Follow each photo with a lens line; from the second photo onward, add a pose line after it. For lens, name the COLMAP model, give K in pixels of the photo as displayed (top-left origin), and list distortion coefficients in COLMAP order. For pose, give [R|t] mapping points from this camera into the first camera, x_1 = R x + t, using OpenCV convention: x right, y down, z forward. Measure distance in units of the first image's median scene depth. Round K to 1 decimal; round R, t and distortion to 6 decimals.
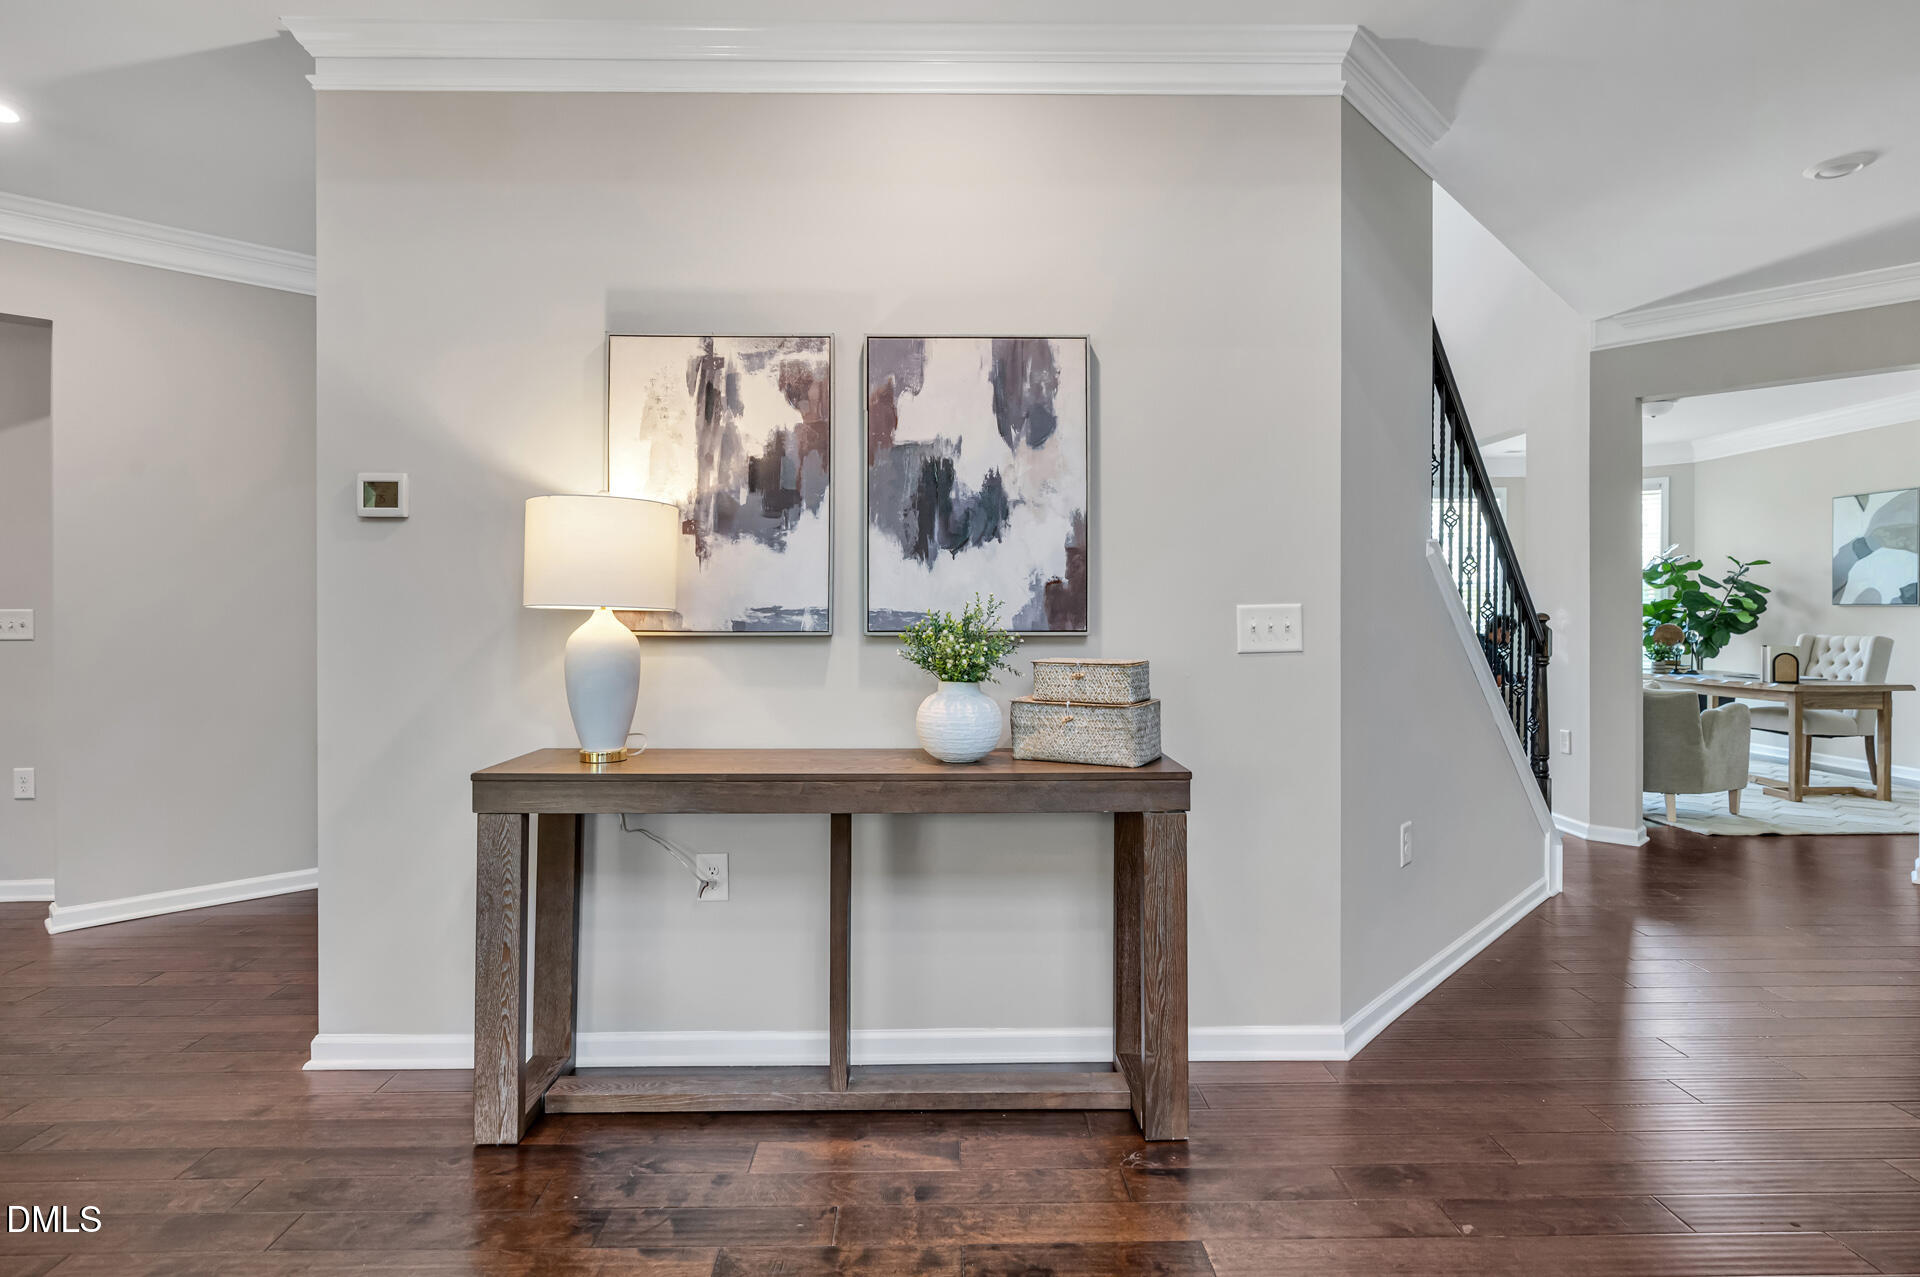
lens RADIAL K [[981.4, 0, 959.7], [0, 981.4, 631.4], [0, 0, 1]] dist [-0.002758, -0.000893]
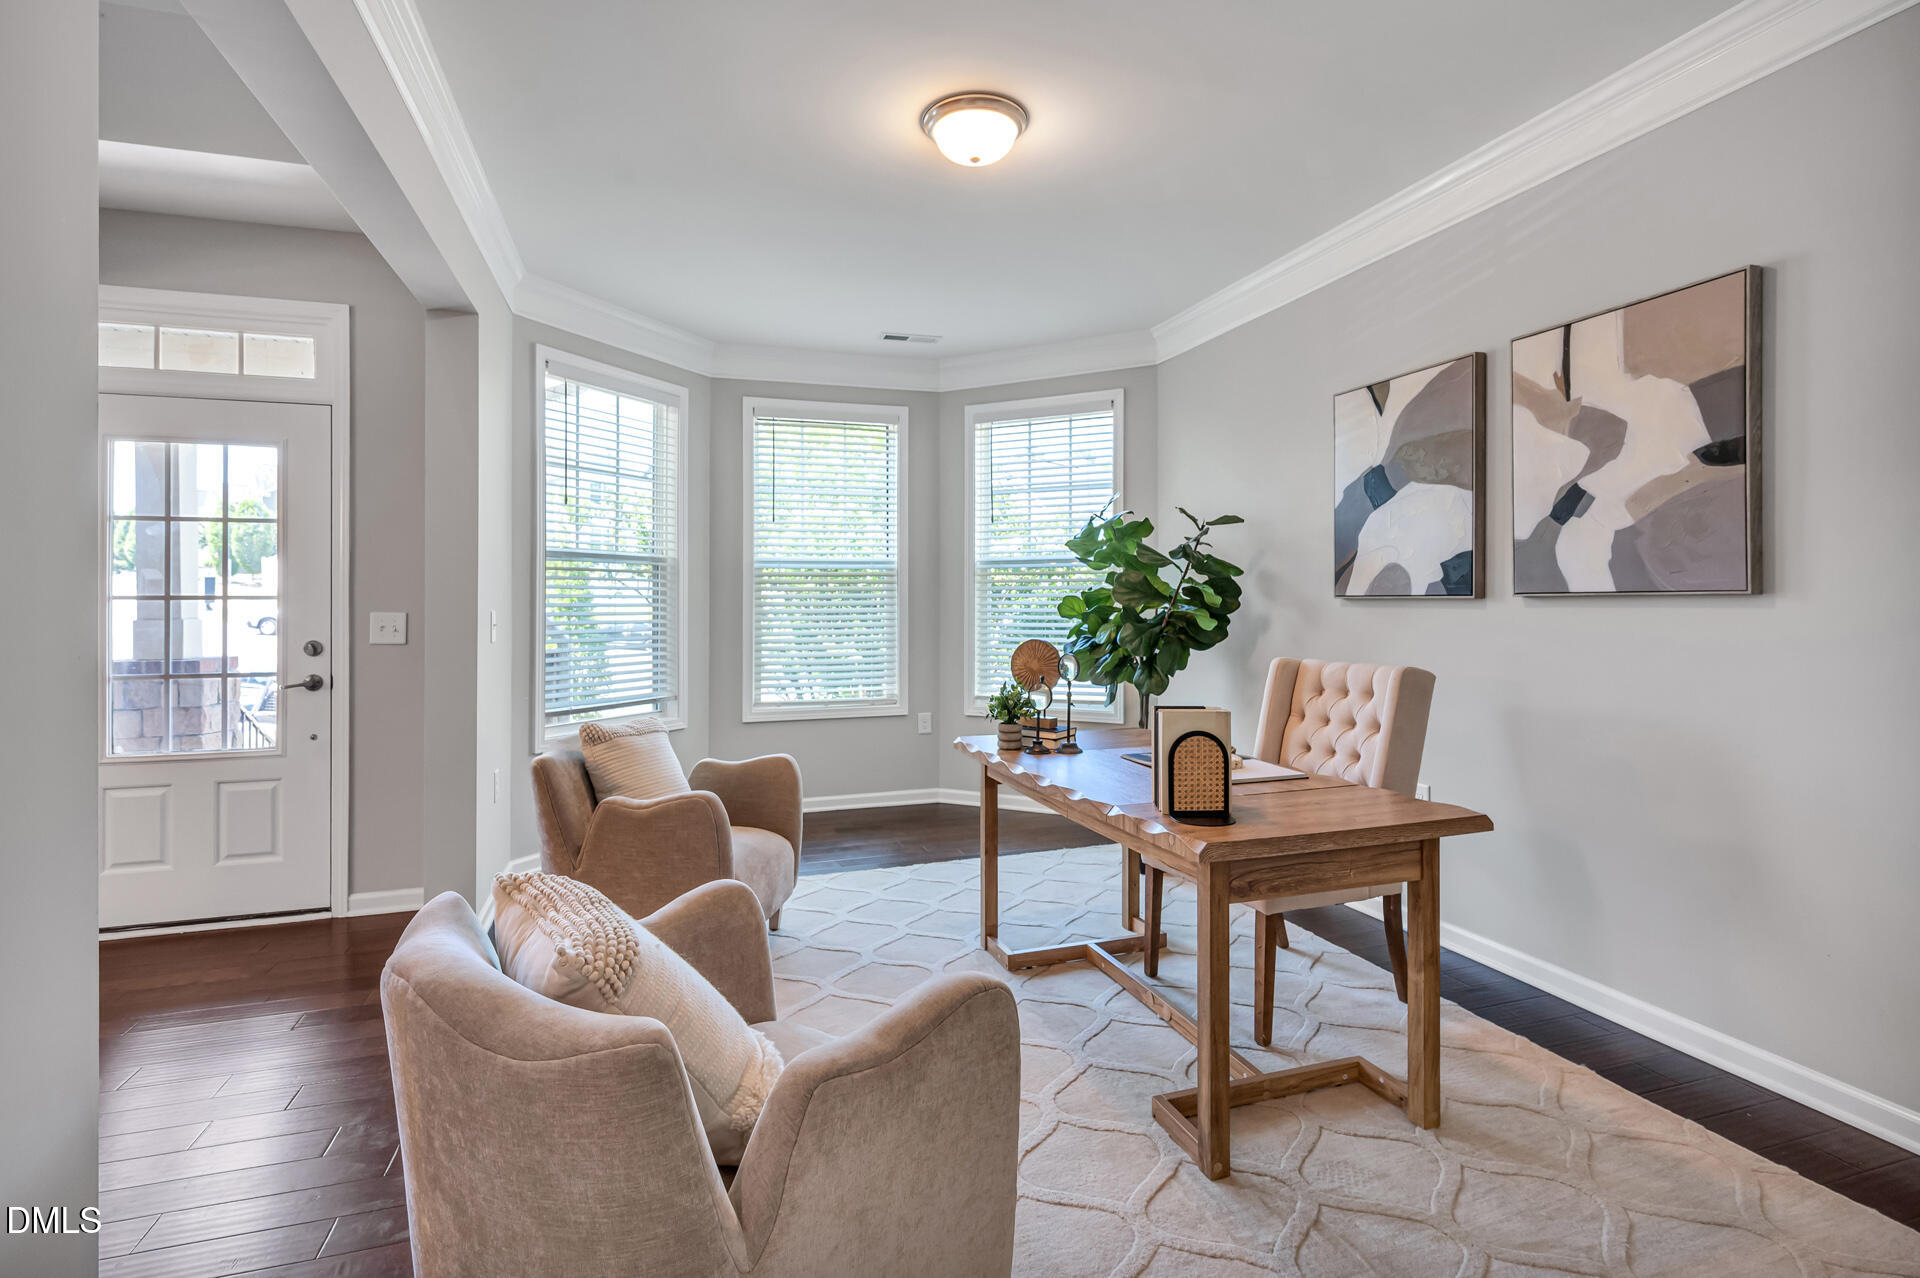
lens RADIAL K [[909.2, 0, 958.9], [0, 909.2, 626.1], [0, 0, 1]] dist [-0.000376, 0.000001]
pose [[0.955456, -0.009067, 0.294993, 0.547650], [0.008685, 0.999959, 0.002604, -0.014320], [-0.295004, 0.000074, 0.955496, 0.585214]]
